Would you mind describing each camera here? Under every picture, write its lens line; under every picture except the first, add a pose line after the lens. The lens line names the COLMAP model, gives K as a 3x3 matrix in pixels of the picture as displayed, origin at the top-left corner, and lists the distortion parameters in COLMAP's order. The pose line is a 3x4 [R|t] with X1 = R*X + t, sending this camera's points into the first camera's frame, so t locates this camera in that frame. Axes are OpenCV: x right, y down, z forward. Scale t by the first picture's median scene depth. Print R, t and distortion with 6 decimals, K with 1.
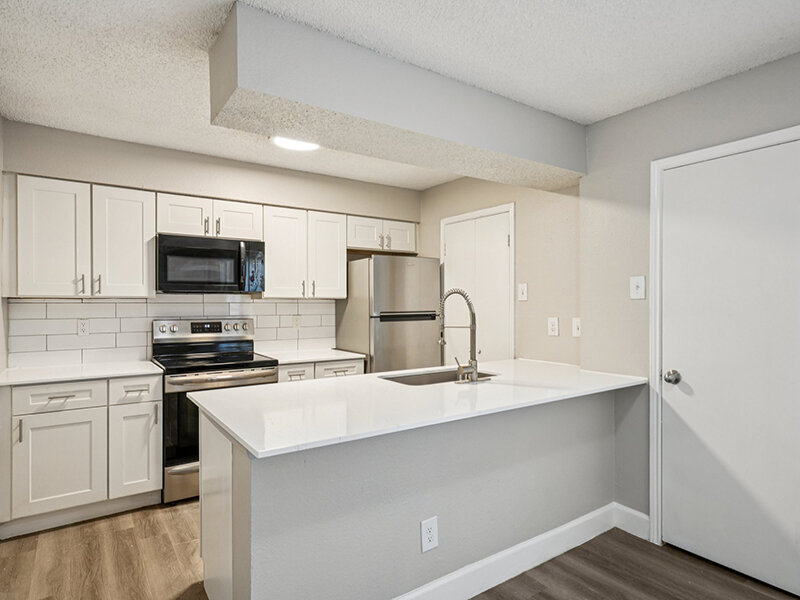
lens RADIAL K [[466.5, 0, 401.9], [0, 466.5, 303.9], [0, 0, 1]] dist [0.000313, -0.000045]
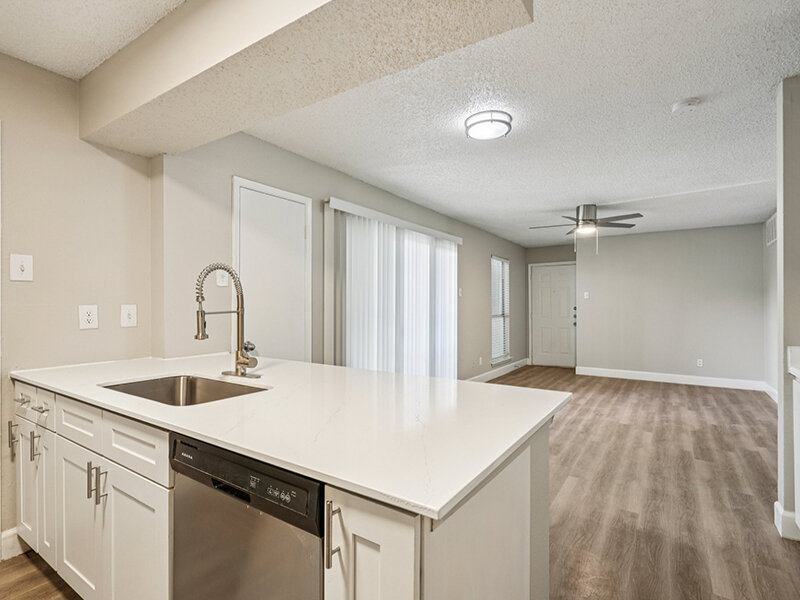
lens RADIAL K [[407.9, 0, 399.5], [0, 407.9, 303.7], [0, 0, 1]] dist [-0.000768, 0.000223]
pose [[-0.362072, 0.002658, 0.932146, -0.460903], [0.001421, 0.999996, -0.002299, 0.027001], [-0.932149, 0.000492, -0.362075, 0.717709]]
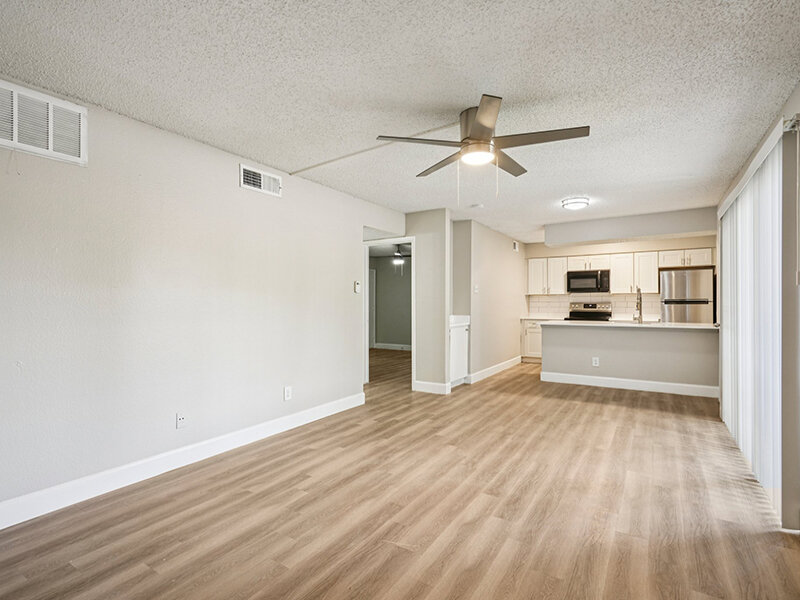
lens RADIAL K [[407.9, 0, 399.5], [0, 407.9, 303.7], [0, 0, 1]] dist [-0.000768, 0.000223]
pose [[0.383910, 0.000492, -0.923370, 1.253331], [-0.000503, 1.000000, 0.000324, 0.039615], [0.923370, 0.000340, 0.383910, -0.810152]]
